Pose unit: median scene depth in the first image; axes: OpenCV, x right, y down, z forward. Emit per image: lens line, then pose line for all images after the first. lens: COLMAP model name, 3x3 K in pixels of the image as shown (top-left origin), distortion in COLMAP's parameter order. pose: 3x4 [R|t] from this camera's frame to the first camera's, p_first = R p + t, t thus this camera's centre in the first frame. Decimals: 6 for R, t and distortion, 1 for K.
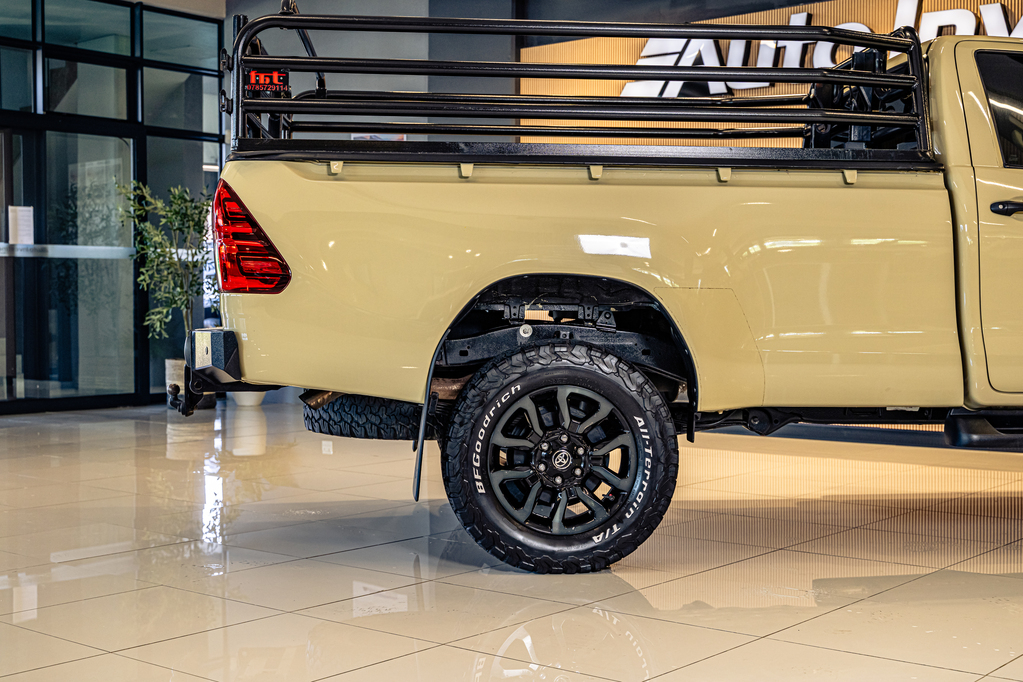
lens RADIAL K [[1378.5, 0, 513.0], [0, 1378.5, 365.0], [0, 0, 1]] dist [0.007608, -0.016248]
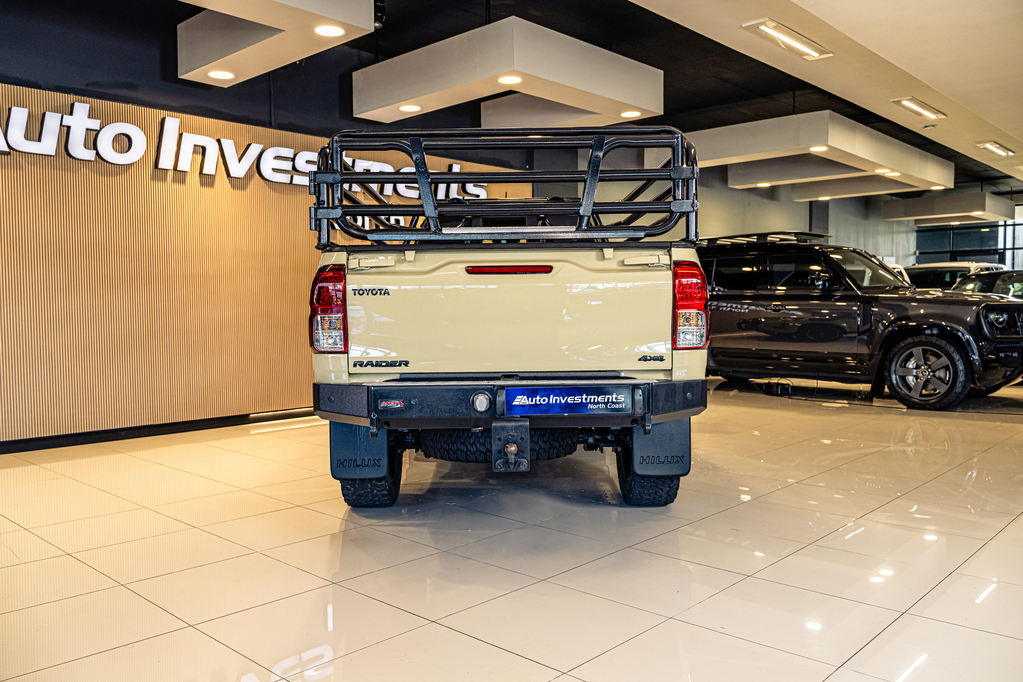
lens RADIAL K [[813.4, 0, 511.5], [0, 813.4, 341.0], [0, 0, 1]] dist [-0.000970, -0.001389]
pose [[0.056478, -0.045397, 0.997371, -0.986069], [0.050308, 0.997826, 0.042569, -0.101744], [-0.997136, 0.047772, 0.058639, 1.121116]]
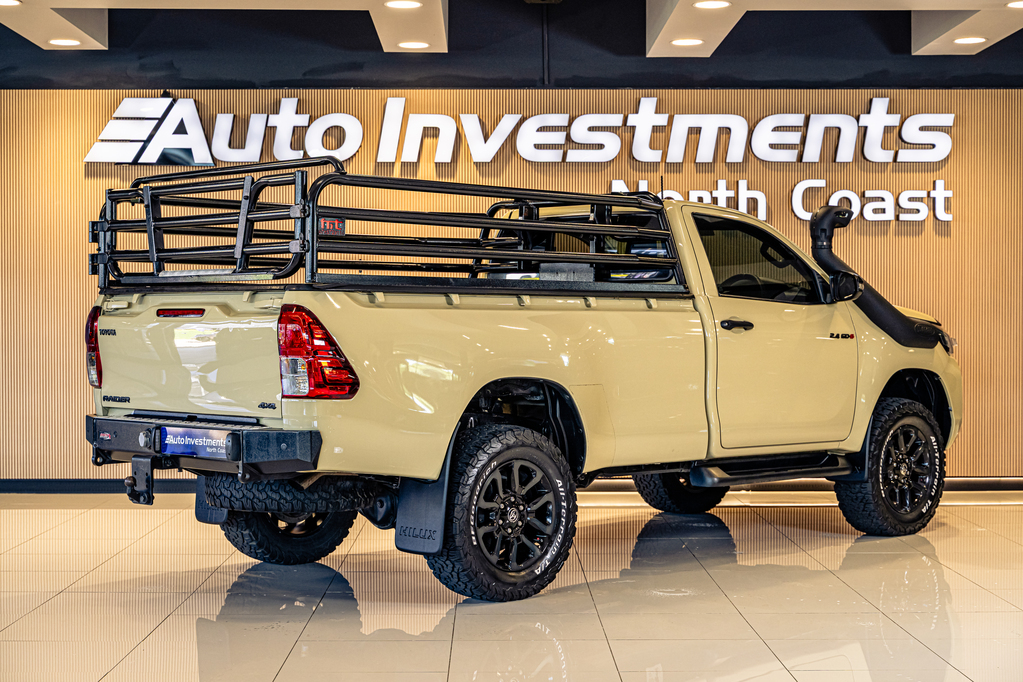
lens RADIAL K [[1783.5, 0, 511.5], [0, 1783.5, 341.0], [0, 0, 1]] dist [0.008689, 0.006802]
pose [[0.762248, -0.010367, 0.647202, -1.088396], [0.027738, 0.999476, -0.016659, -0.071720], [-0.646691, 0.030650, 0.762136, -0.324418]]
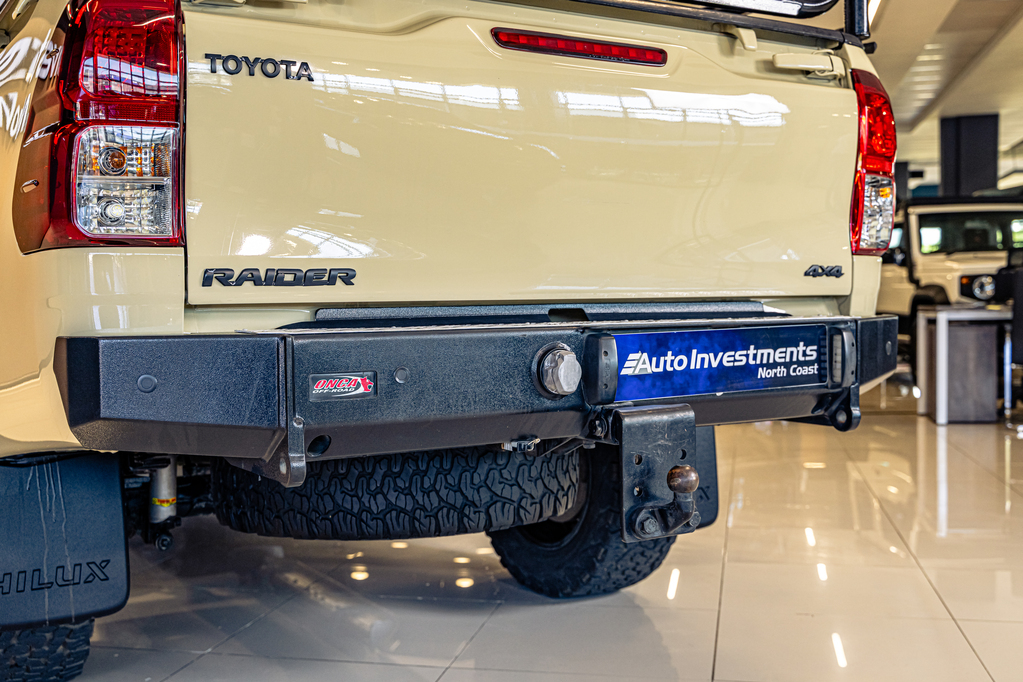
lens RADIAL K [[1166.8, 0, 511.5], [0, 1166.8, 341.0], [0, 0, 1]] dist [0.002573, -0.015812]
pose [[-0.474601, -0.023767, 0.879880, -0.611350], [0.049126, 0.997362, 0.053439, -0.050204], [-0.878829, 0.068587, -0.472181, 1.403410]]
